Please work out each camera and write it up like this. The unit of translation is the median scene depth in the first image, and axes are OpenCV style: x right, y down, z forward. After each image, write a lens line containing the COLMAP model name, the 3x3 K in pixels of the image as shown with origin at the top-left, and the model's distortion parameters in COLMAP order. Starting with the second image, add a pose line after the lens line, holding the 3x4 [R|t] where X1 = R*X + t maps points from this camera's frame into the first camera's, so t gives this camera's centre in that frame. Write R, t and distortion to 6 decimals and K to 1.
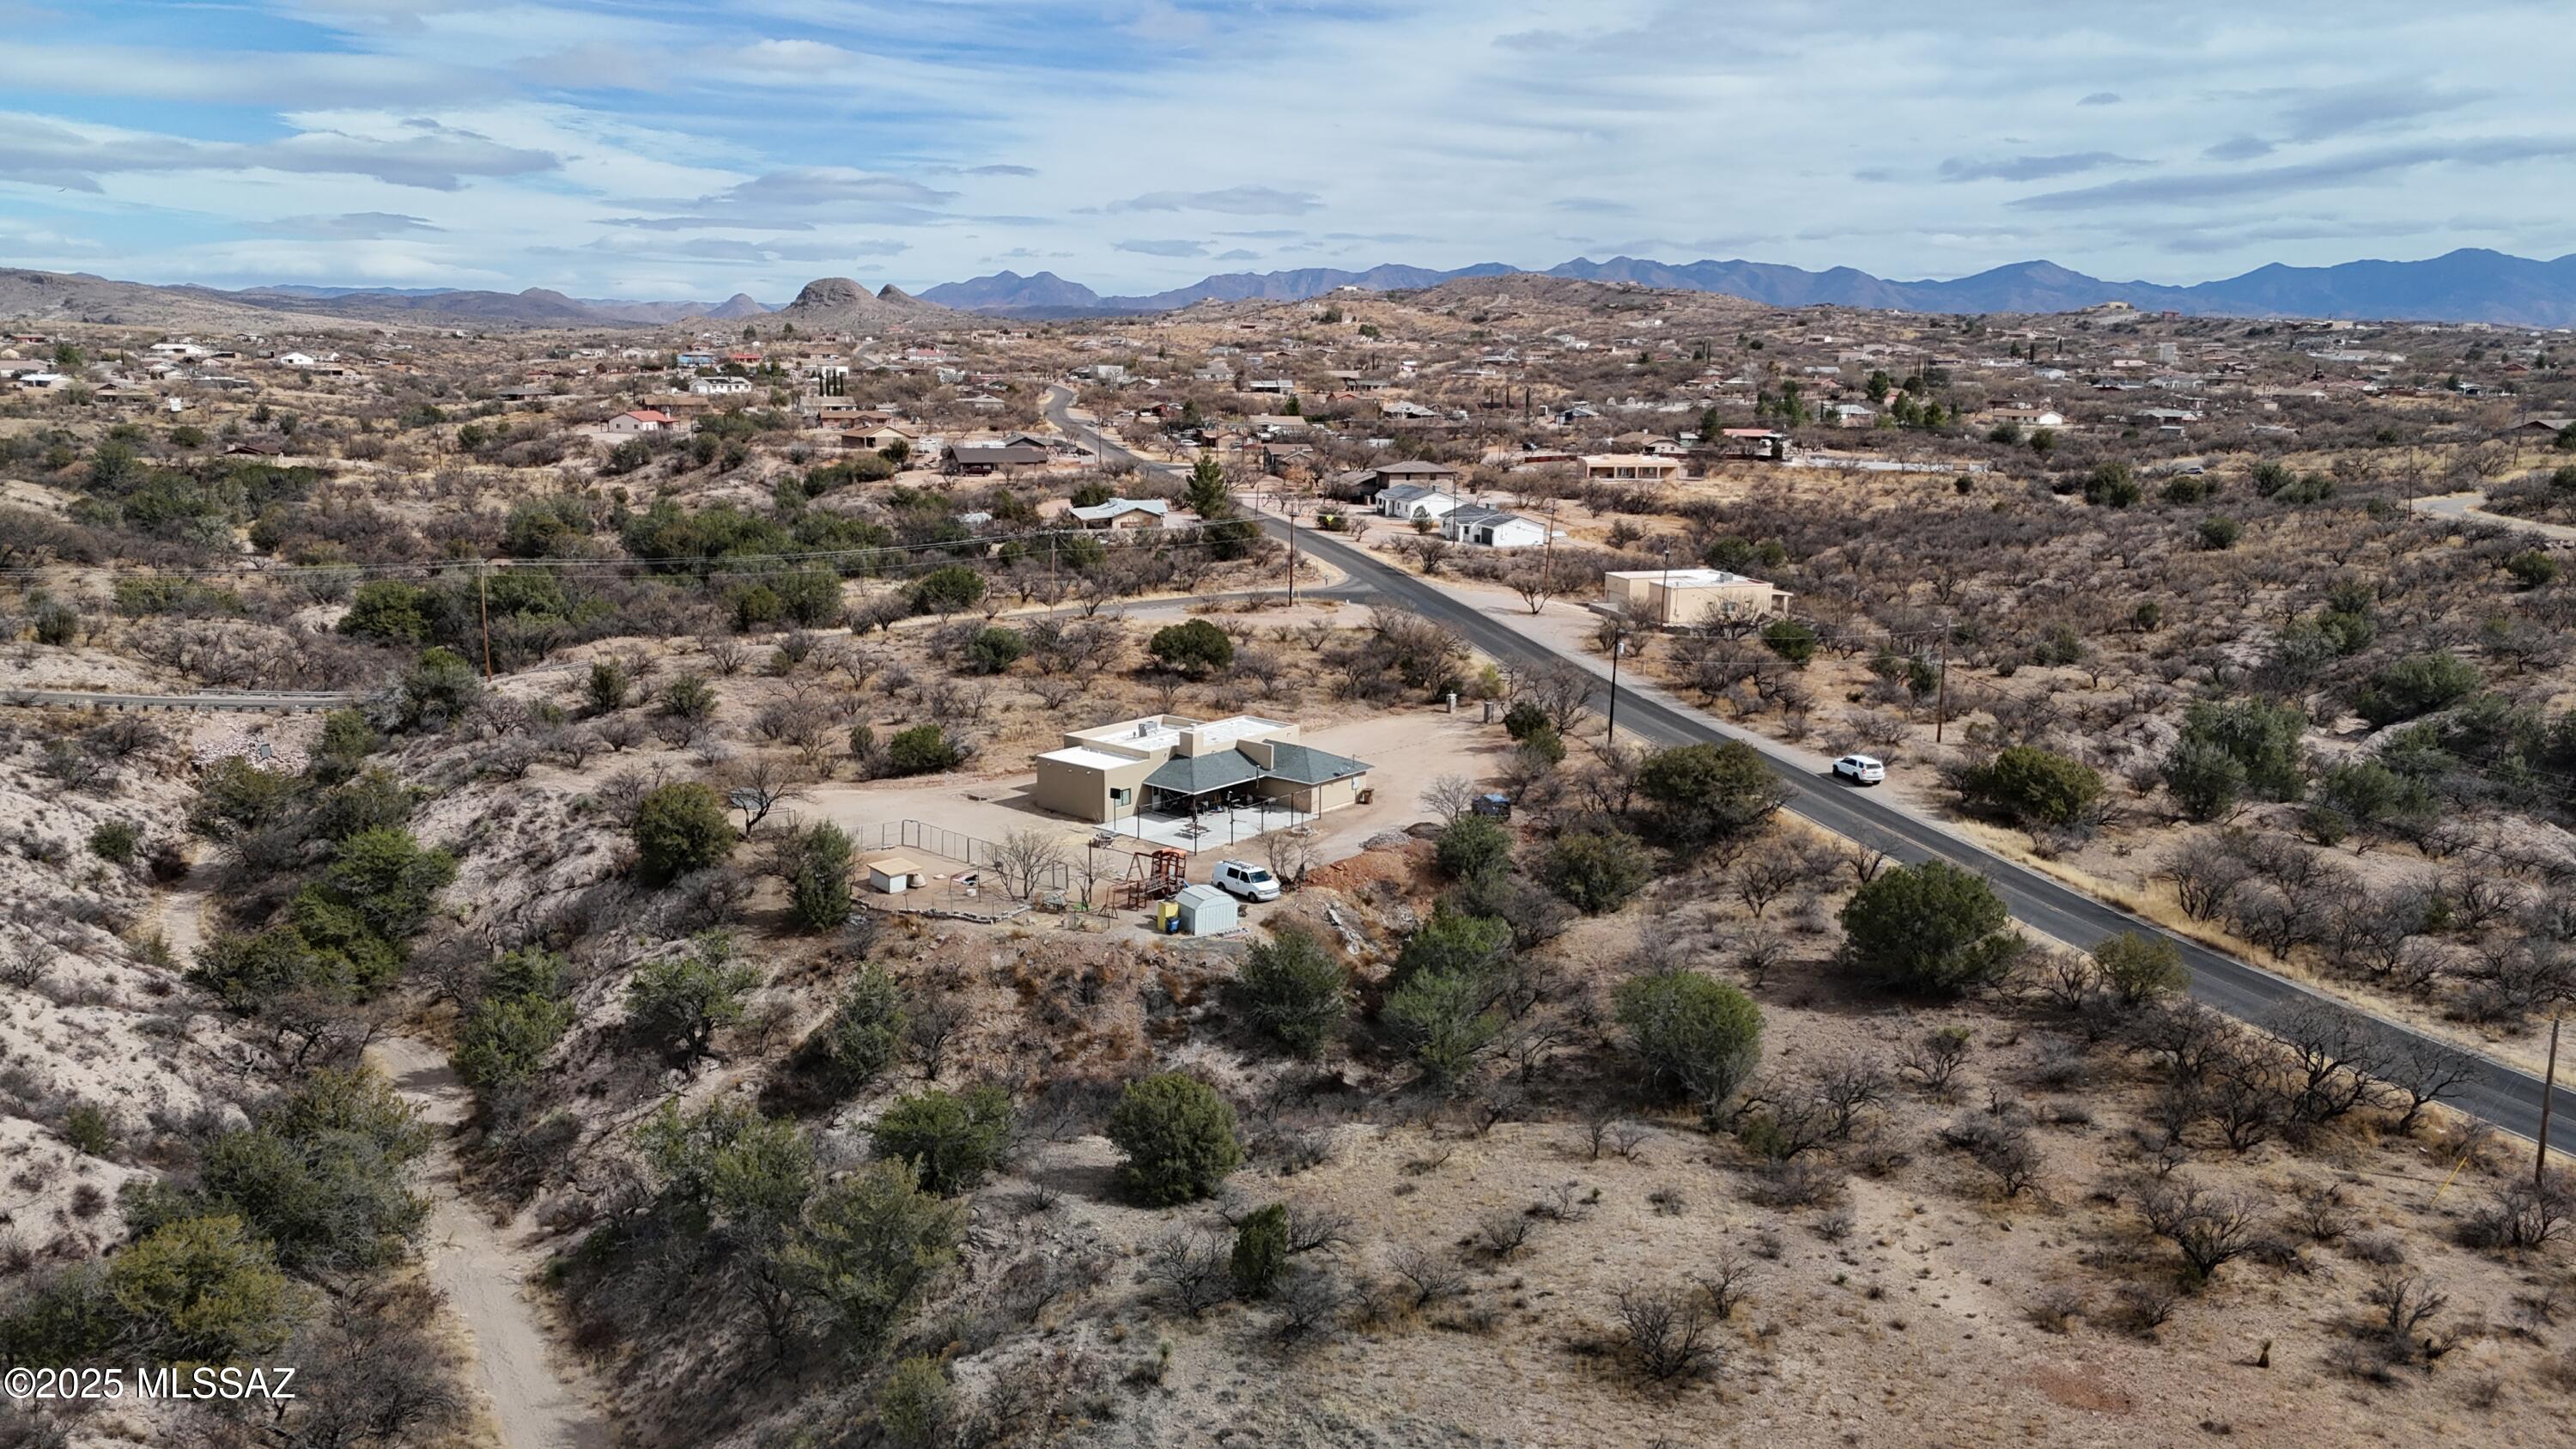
lens RADIAL K [[1885.0, 0, 1292.3], [0, 1885.0, 804.2], [0, 0, 1]] dist [0.072681, -0.067712]
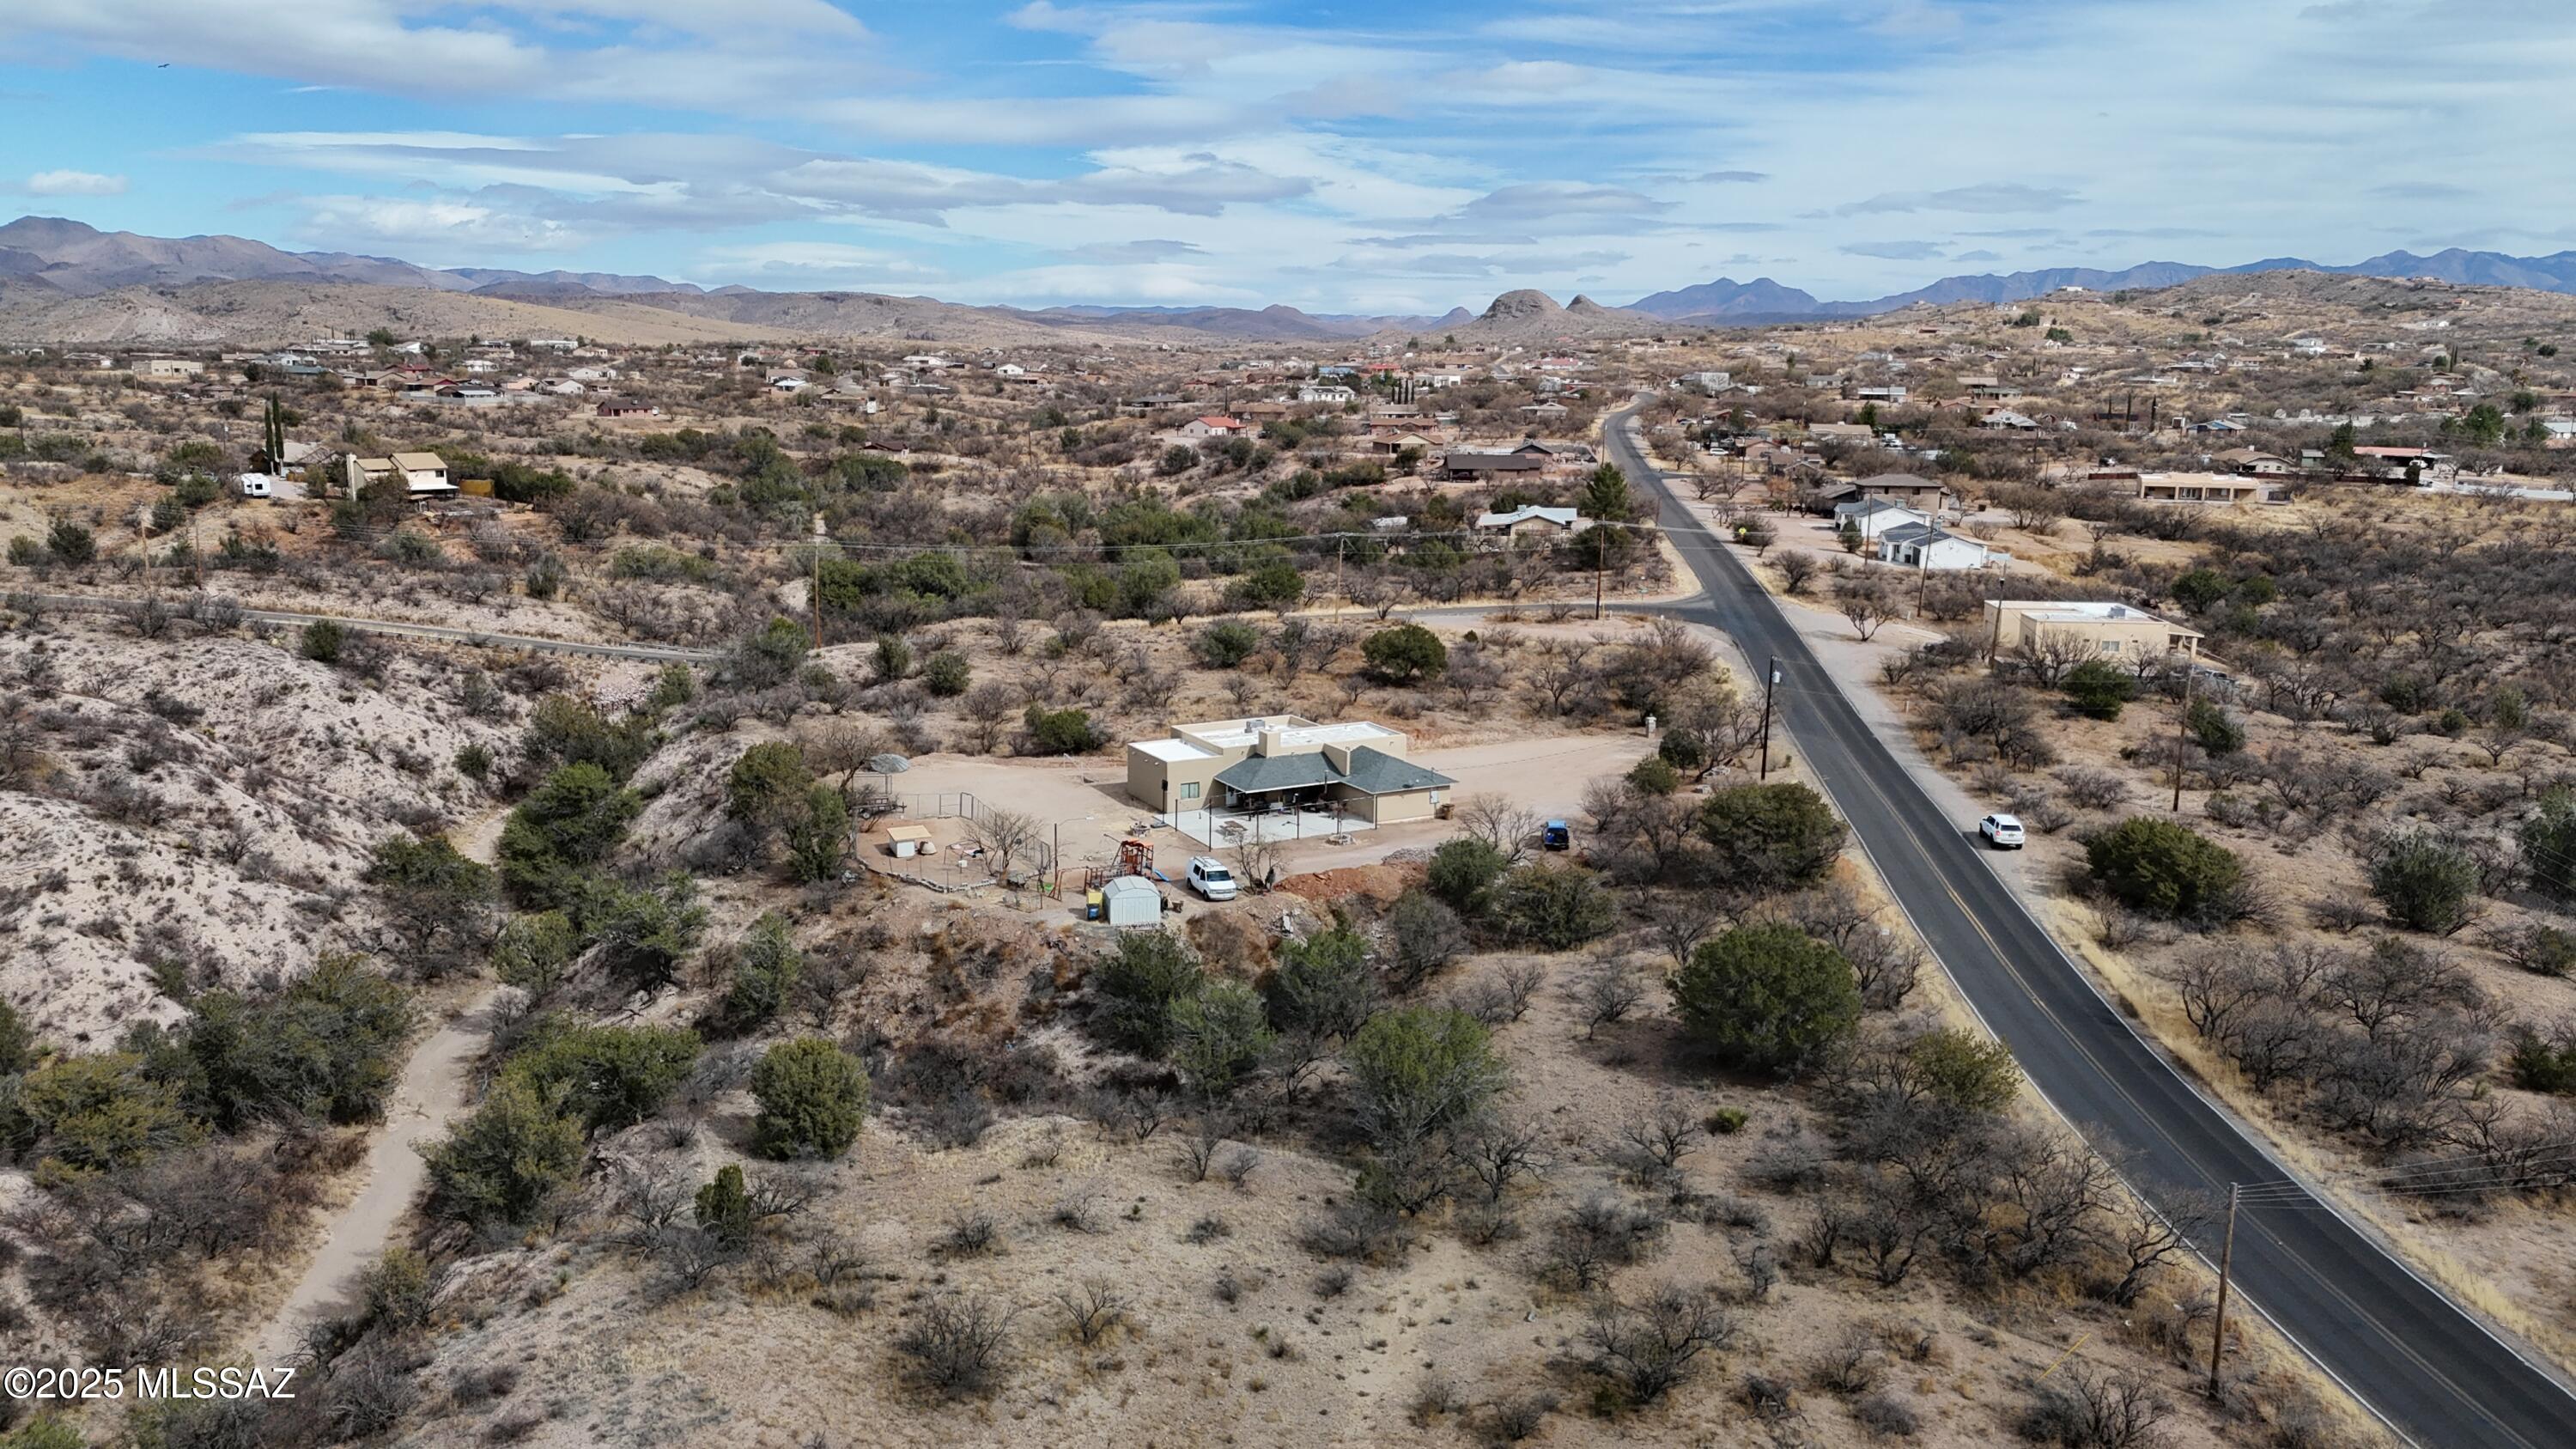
lens RADIAL K [[1885.0, 0, 1287.3], [0, 1885.0, 774.2], [0, 0, 1]] dist [0.072681, -0.067712]
pose [[0.932365, 0.079948, -0.352568, 0.107059], [-0.086701, 0.996229, -0.003378, -0.004553], [0.350968, 0.033717, 0.935780, 0.019146]]
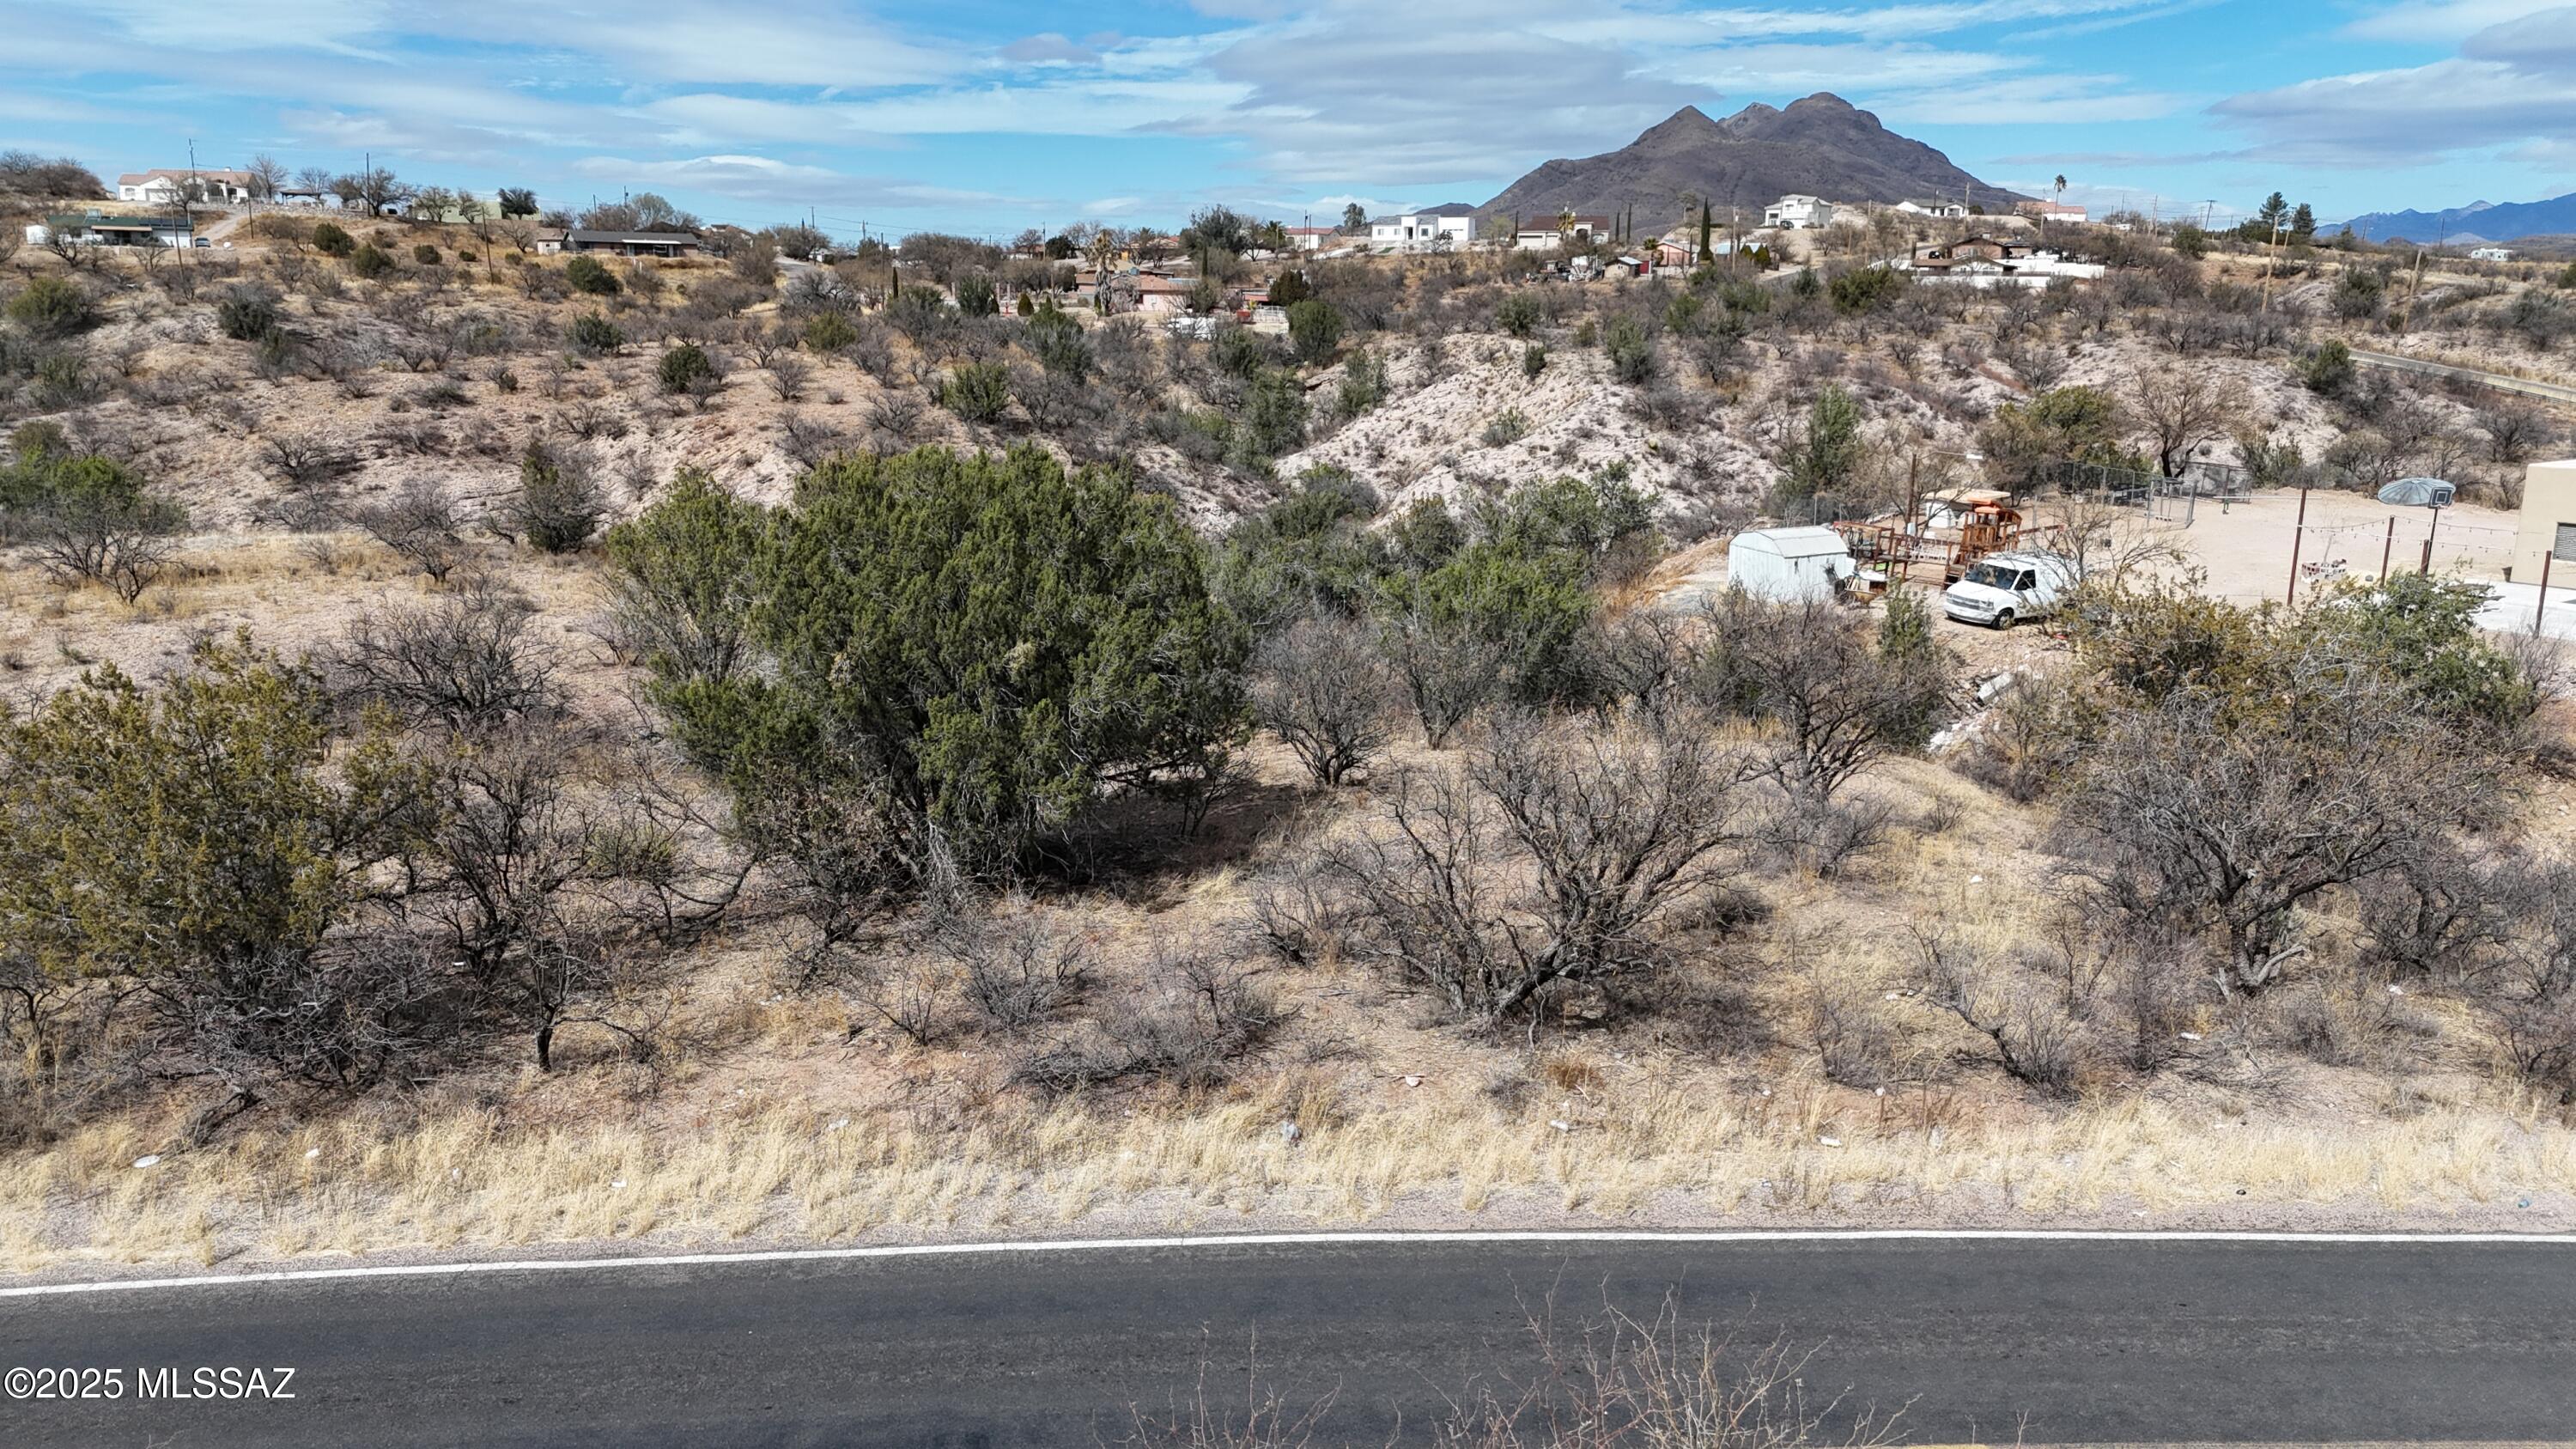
lens RADIAL K [[1885.0, 0, 1287.0], [0, 1885.0, 722.2], [0, 0, 1]] dist [0.072681, -0.067712]
pose [[-0.279428, 0.194228, -0.940317, 0.145710], [-0.237793, 0.934819, 0.263756, -0.003490], [0.930255, 0.297302, -0.215029, 0.275614]]
